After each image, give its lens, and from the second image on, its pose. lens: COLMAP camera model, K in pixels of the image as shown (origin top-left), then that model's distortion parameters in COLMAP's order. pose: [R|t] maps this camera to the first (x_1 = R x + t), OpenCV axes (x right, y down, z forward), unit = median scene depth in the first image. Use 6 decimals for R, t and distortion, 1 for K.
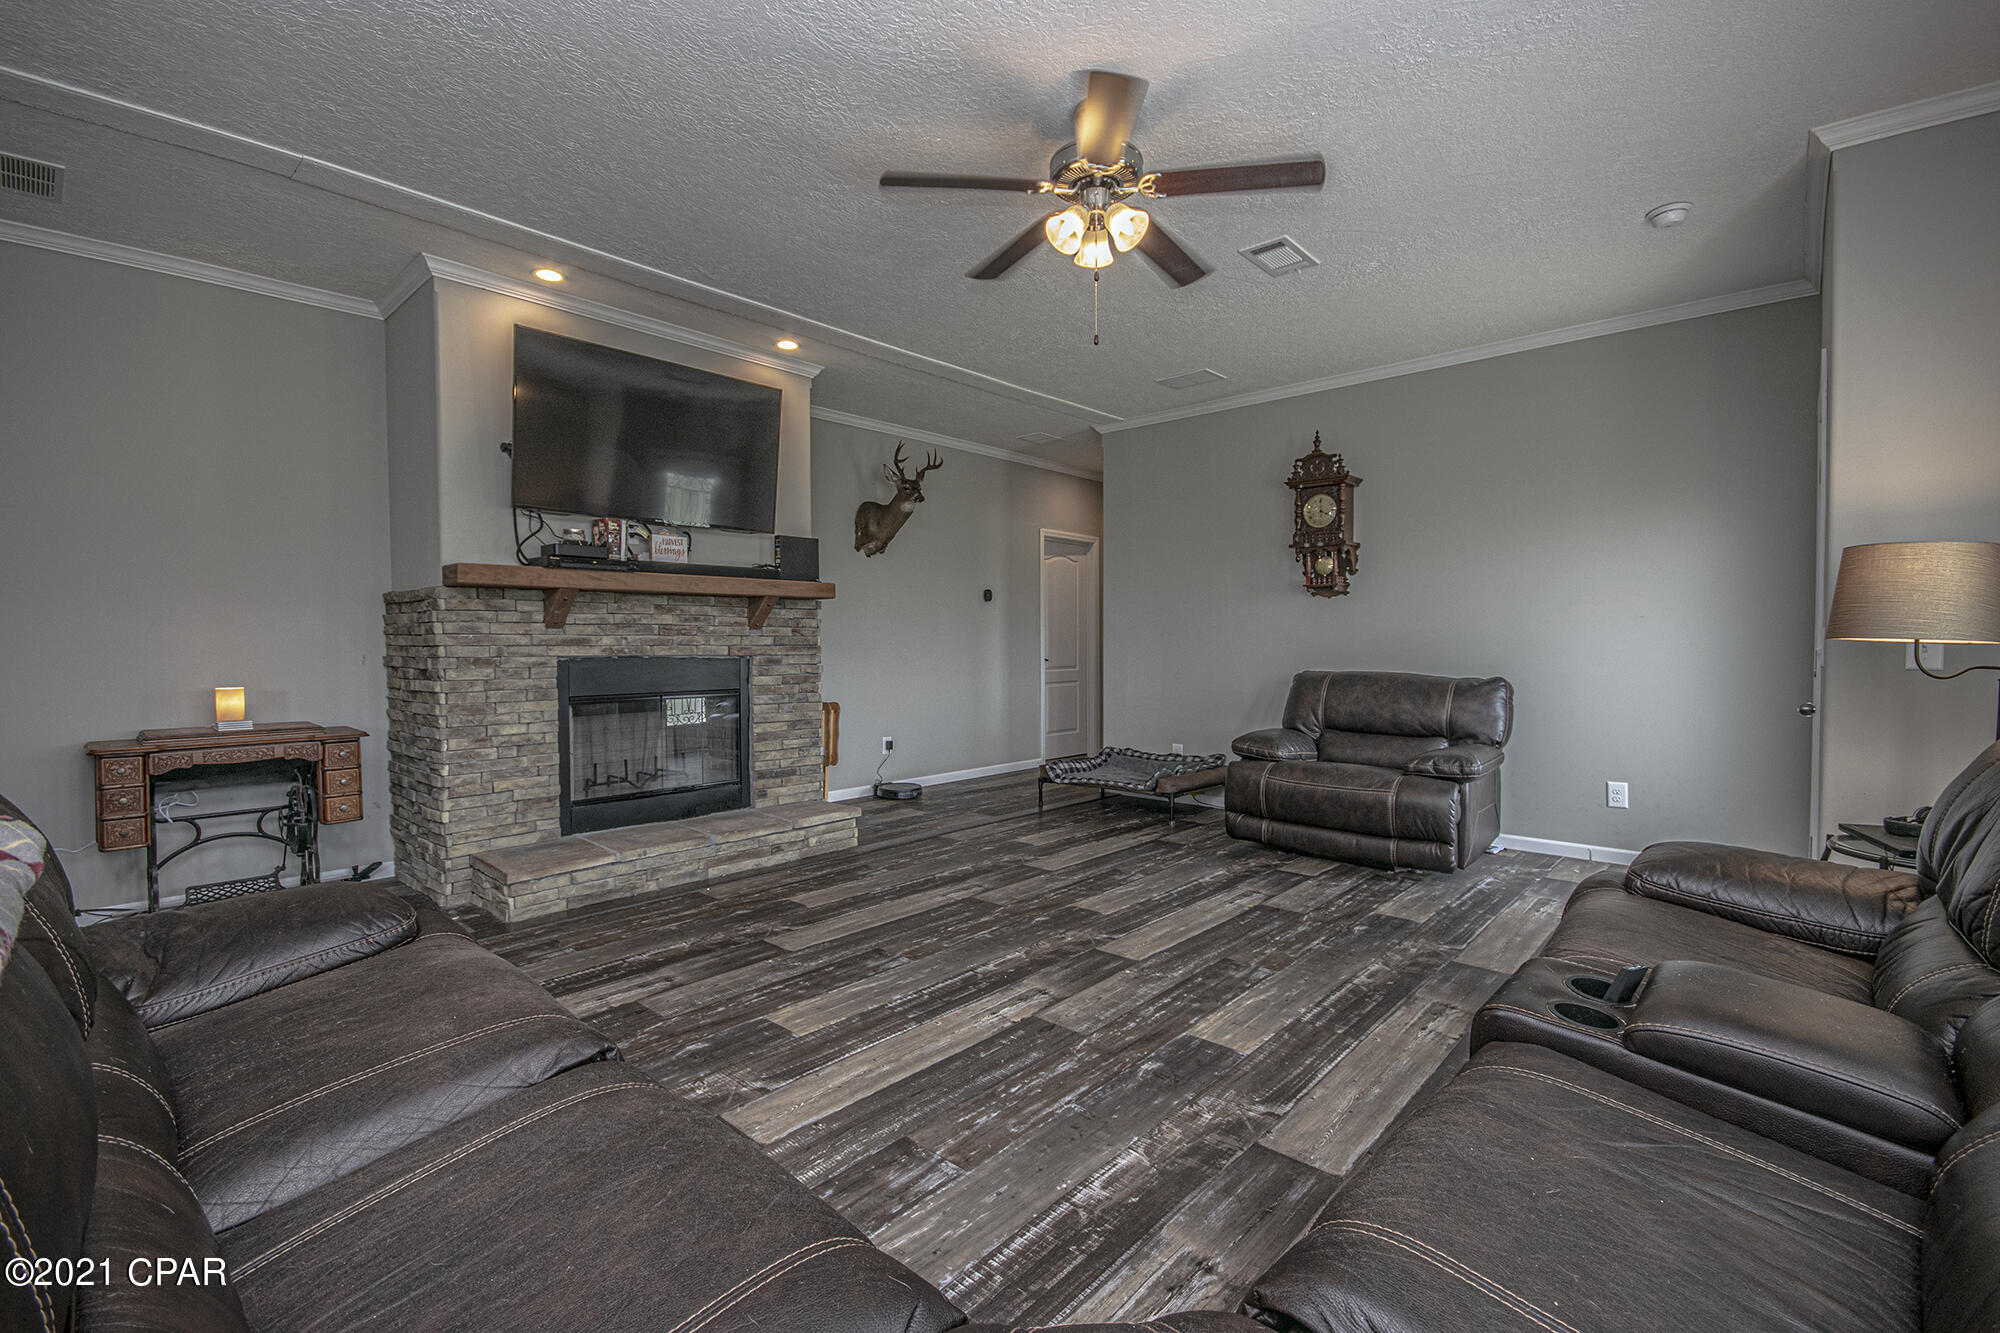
lens RADIAL K [[872.8, 0, 999.5], [0, 872.8, 664.4], [0, 0, 1]] dist [0.009466, -0.012475]
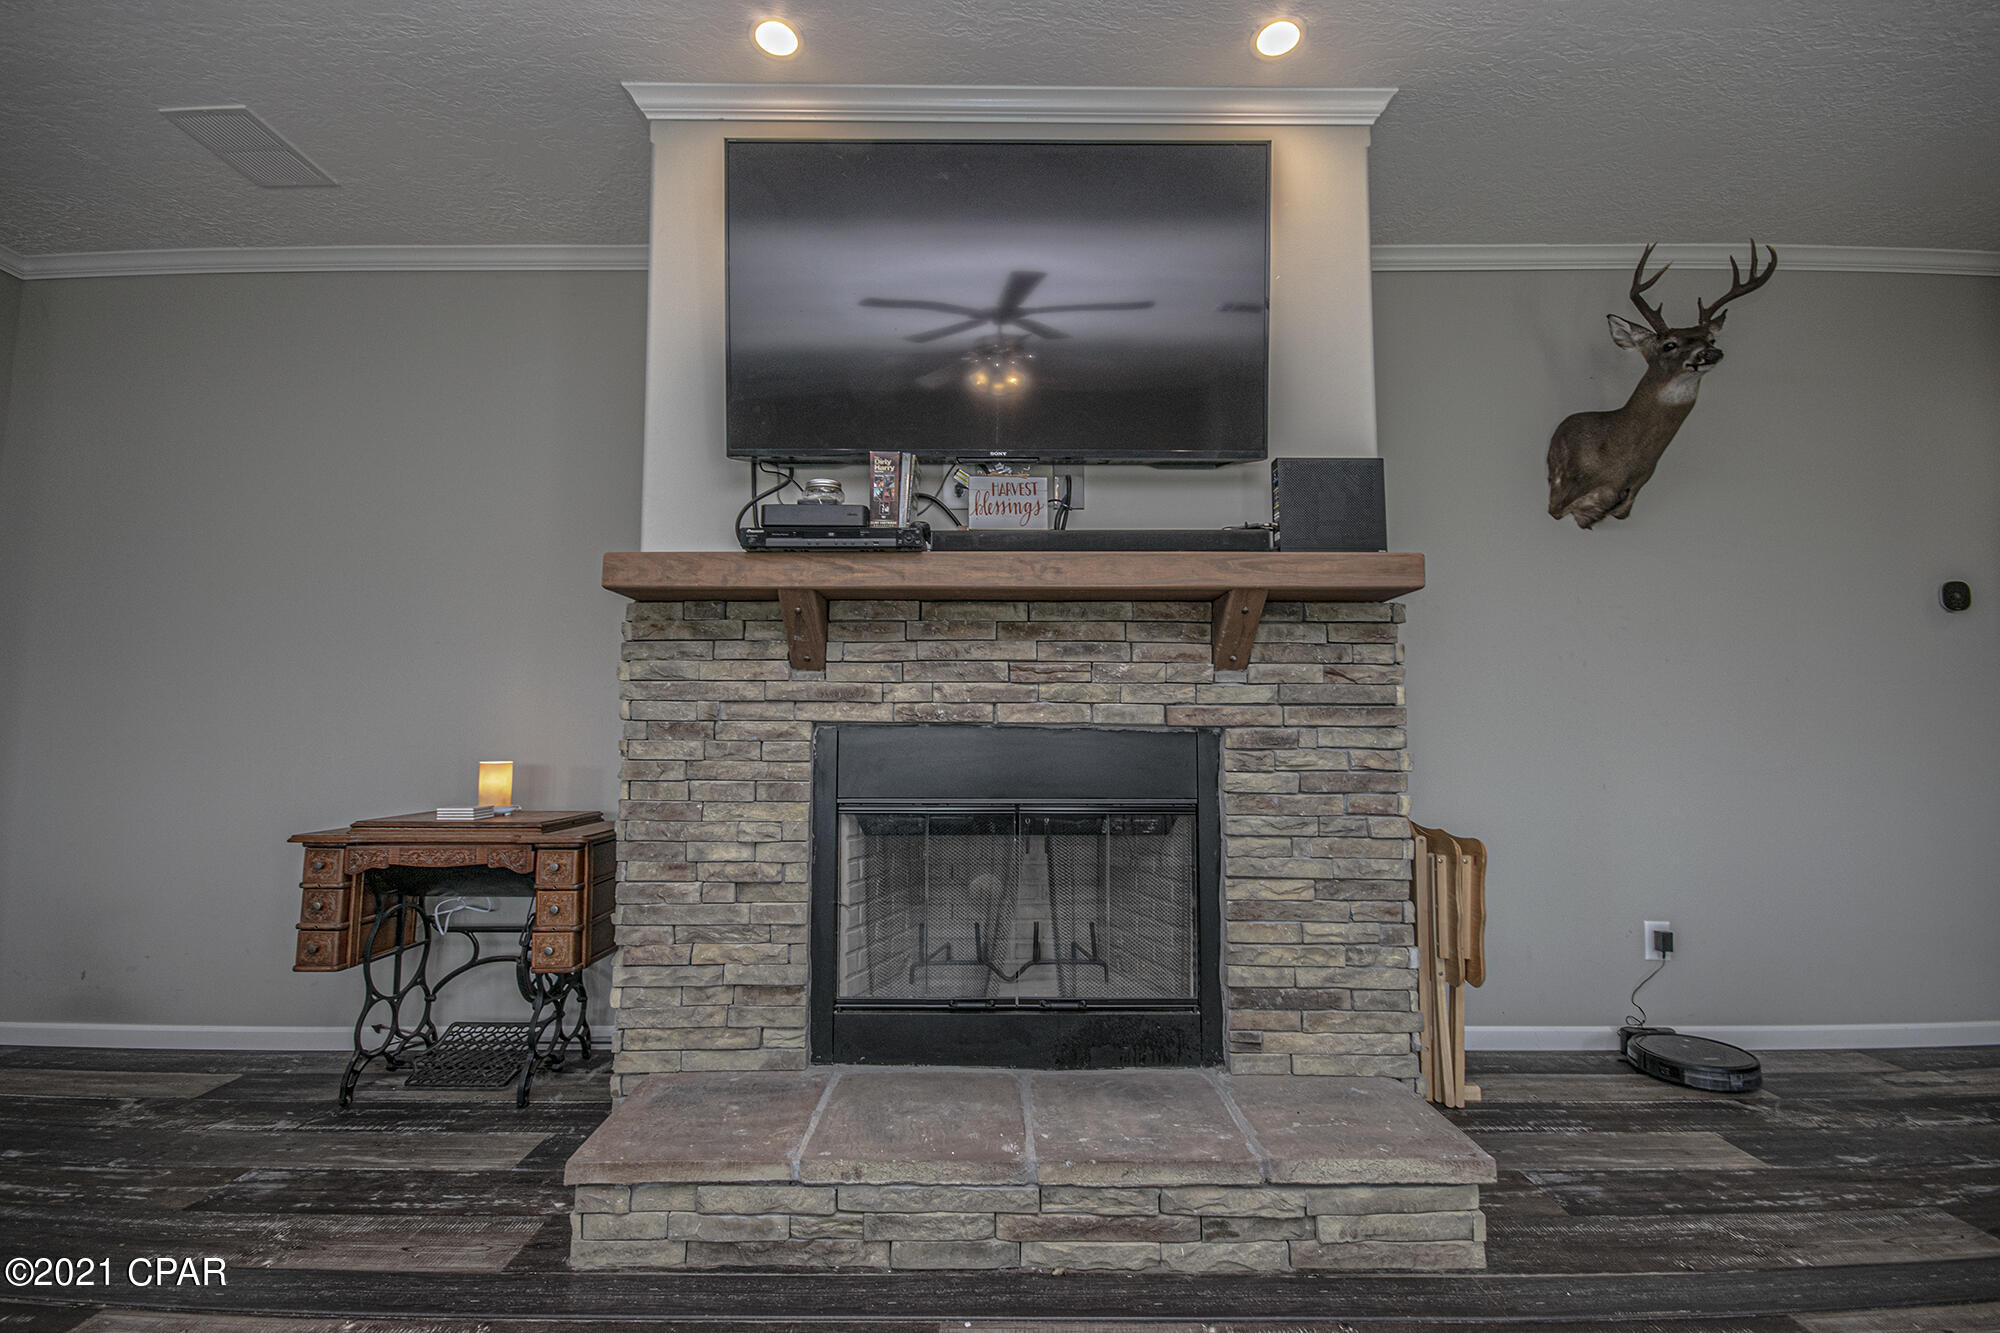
lens RADIAL K [[872.8, 0, 995.9], [0, 872.8, 668.7], [0, 0, 1]] dist [0.009466, -0.012475]
pose [[0.666478, -0.052023, -0.743707, -0.023079], [-0.022739, 0.995680, -0.090026, 0.004240], [0.745178, 0.076911, 0.662416, 0.692906]]
